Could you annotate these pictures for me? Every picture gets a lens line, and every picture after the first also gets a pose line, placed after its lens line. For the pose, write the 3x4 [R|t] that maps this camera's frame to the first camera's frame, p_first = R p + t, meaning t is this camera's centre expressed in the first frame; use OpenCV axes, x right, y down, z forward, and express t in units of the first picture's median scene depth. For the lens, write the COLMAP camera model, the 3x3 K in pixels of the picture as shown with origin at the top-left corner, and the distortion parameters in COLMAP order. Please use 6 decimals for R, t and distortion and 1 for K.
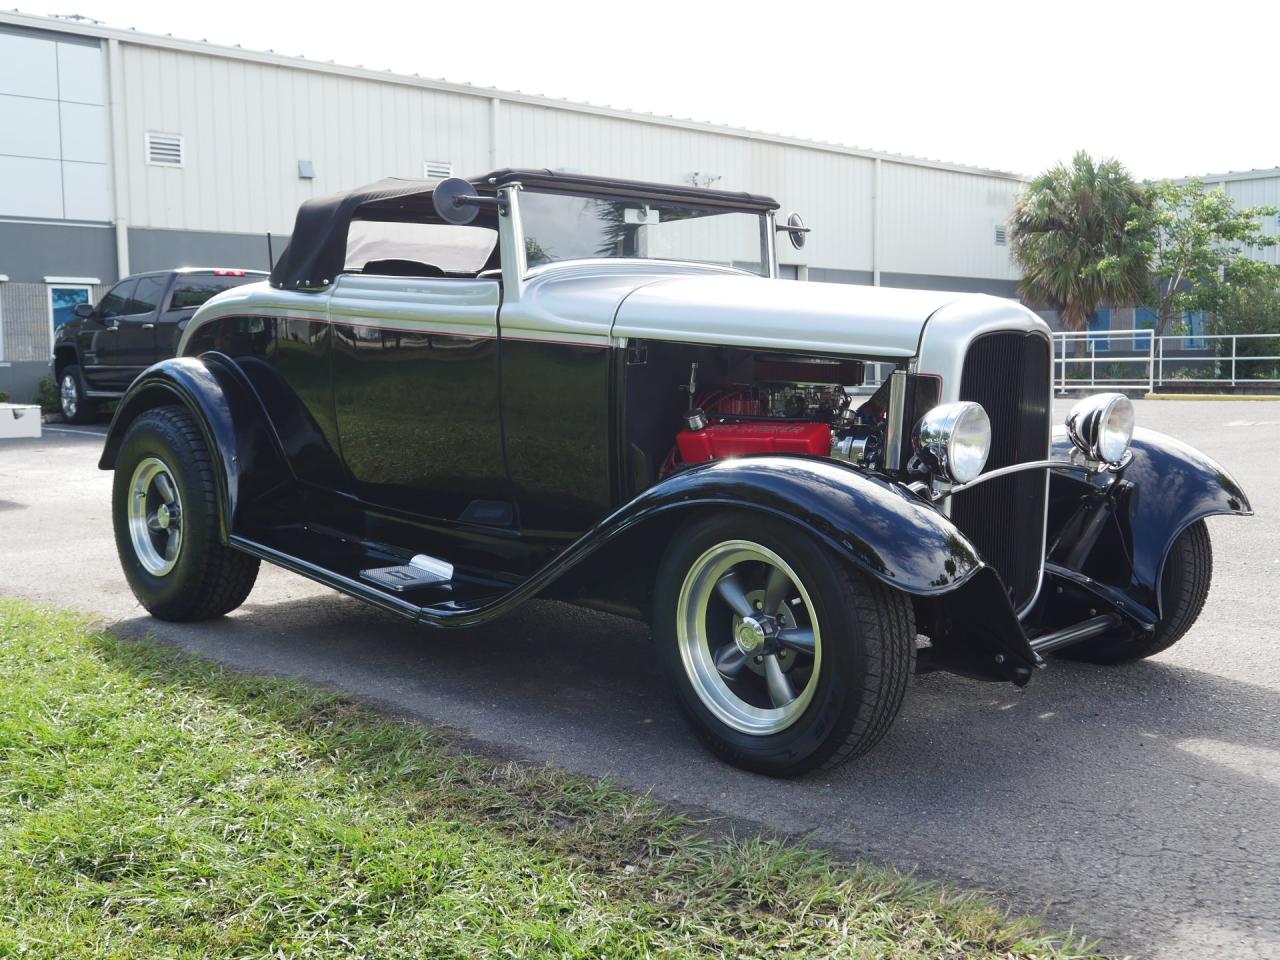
lens RADIAL K [[1356.1, 0, 643.9], [0, 1356.1, 479.2], [0, 0, 1]] dist [-0.013630, -0.002779]
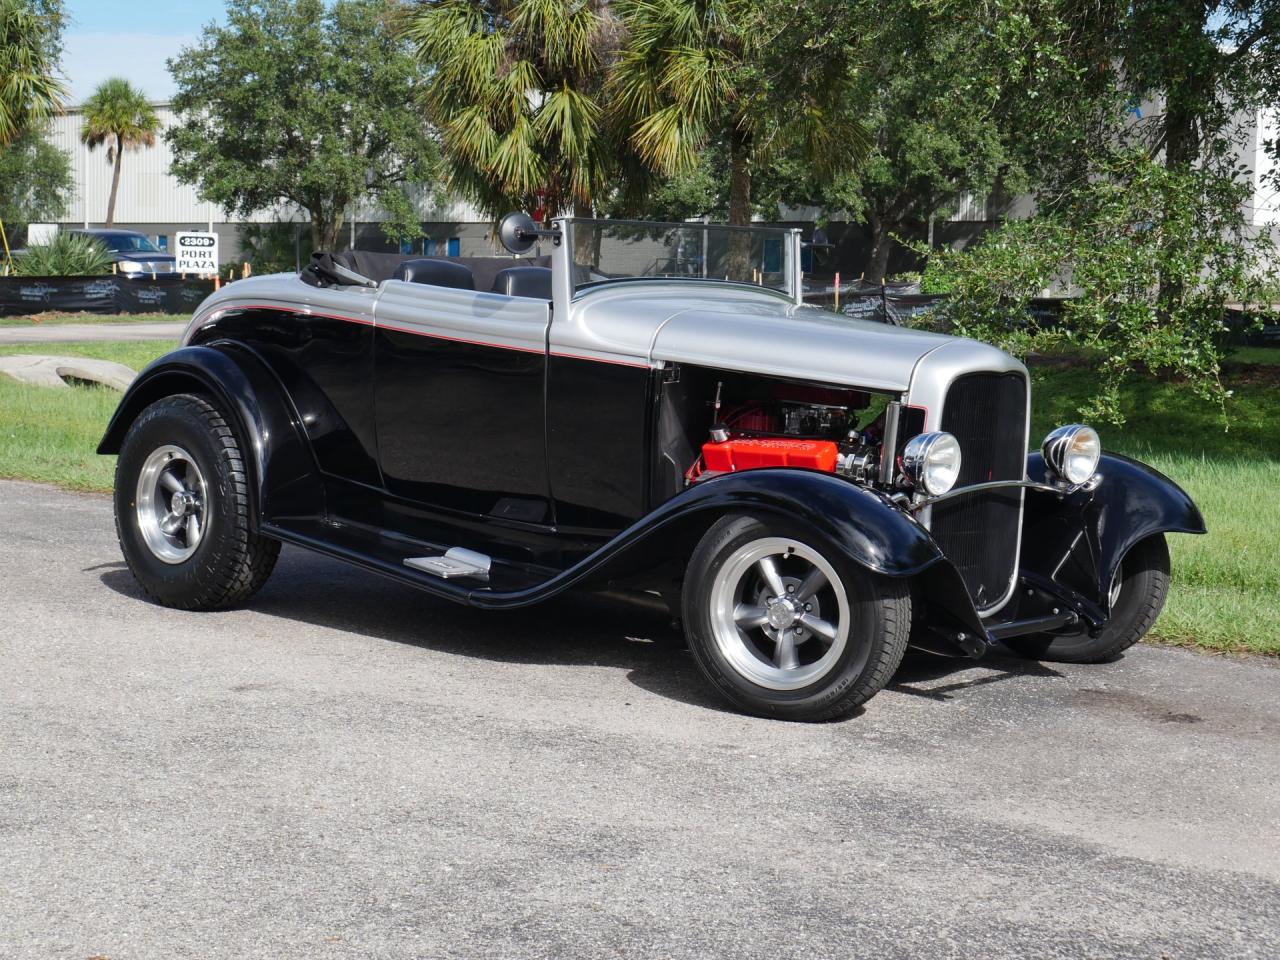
lens RADIAL K [[2293.7, 0, 642.6], [0, 2293.7, 481.0], [0, 0, 1]] dist [-0.037207, 0.327531]
pose [[0.998938, 0.035956, 0.028802, -0.081906], [-0.035874, 0.999351, -0.003373, 0.004848], [-0.028904, 0.002336, 0.999579, -0.925774]]
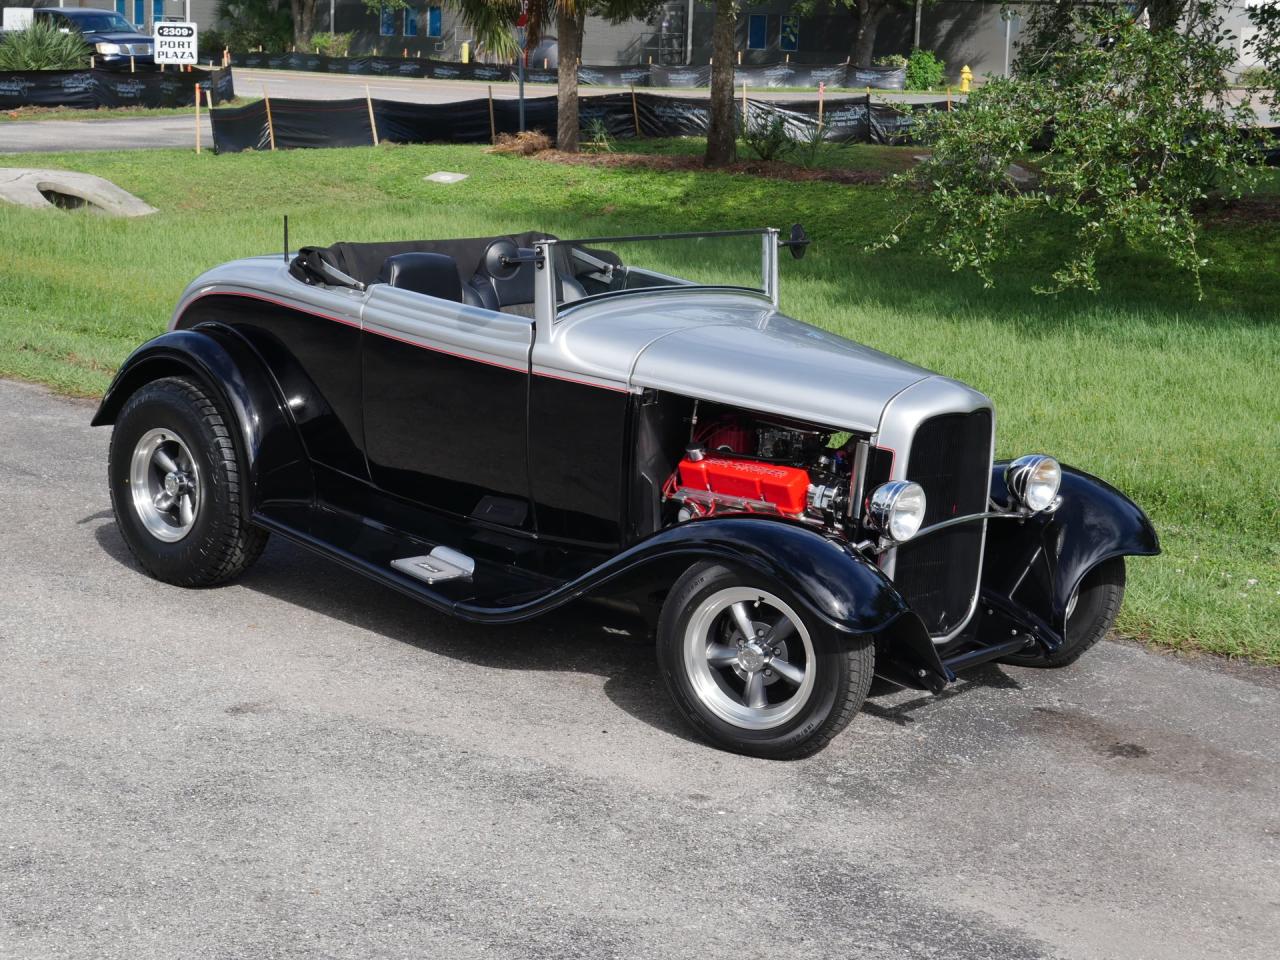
lens RADIAL K [[2293.7, 0, 642.6], [0, 2293.7, 481.0], [0, 0, 1]] dist [-0.037207, 0.327531]
pose [[0.998274, 0.041789, 0.041261, -0.090851], [-0.045832, 0.993679, 0.102477, -0.224665], [-0.036718, -0.104191, 0.993879, -0.989572]]
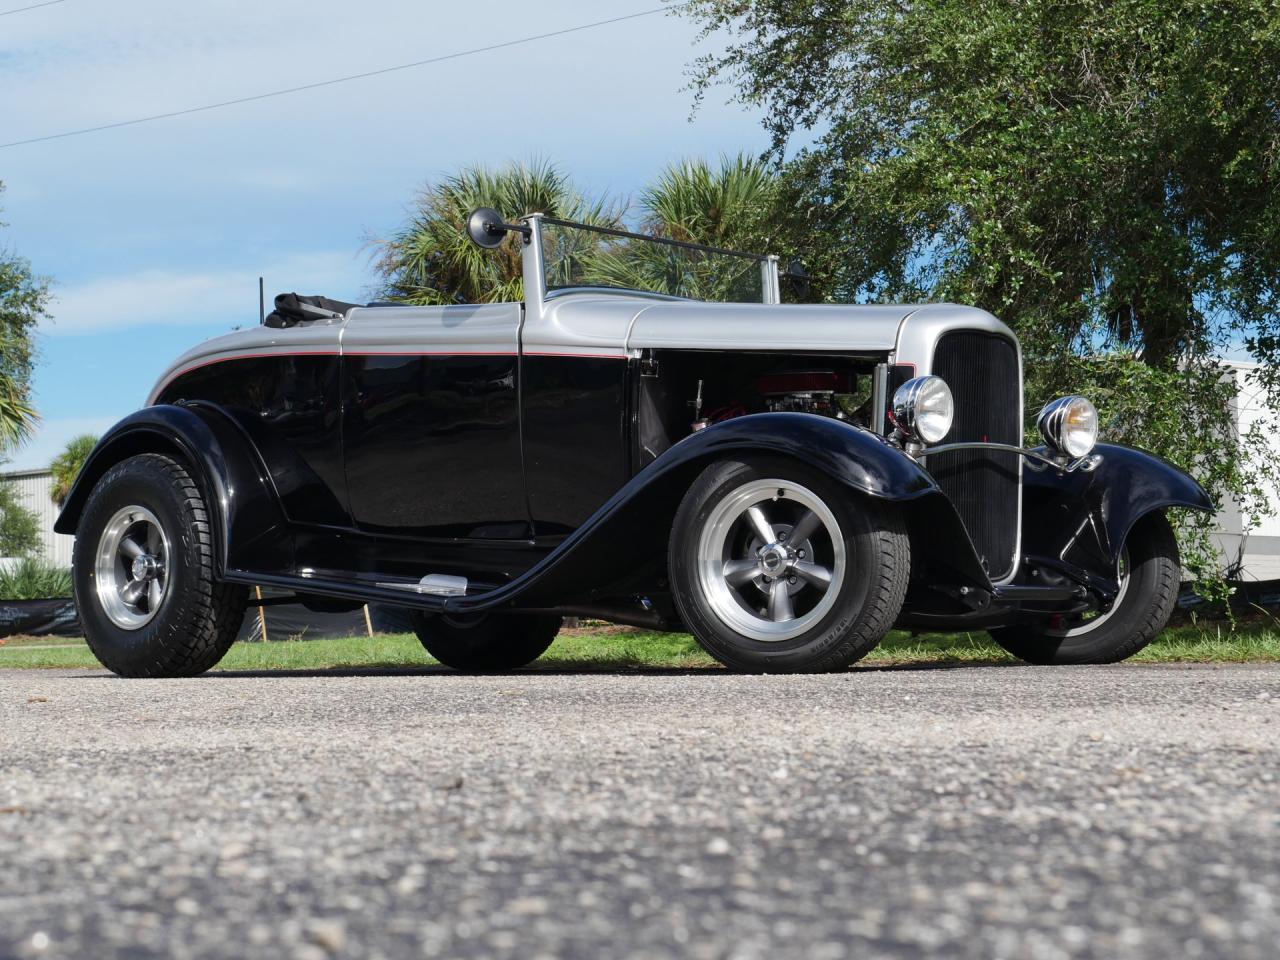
lens RADIAL K [[2341.6, 0, 638.6], [0, 2341.6, 510.1], [0, 0, 1]] dist [0.018871, -0.201619]
pose [[0.999505, 0.004918, 0.031061, -0.072505], [-0.000269, 0.988998, -0.147930, 0.304754], [-0.031447, 0.147849, 0.988510, -0.858364]]
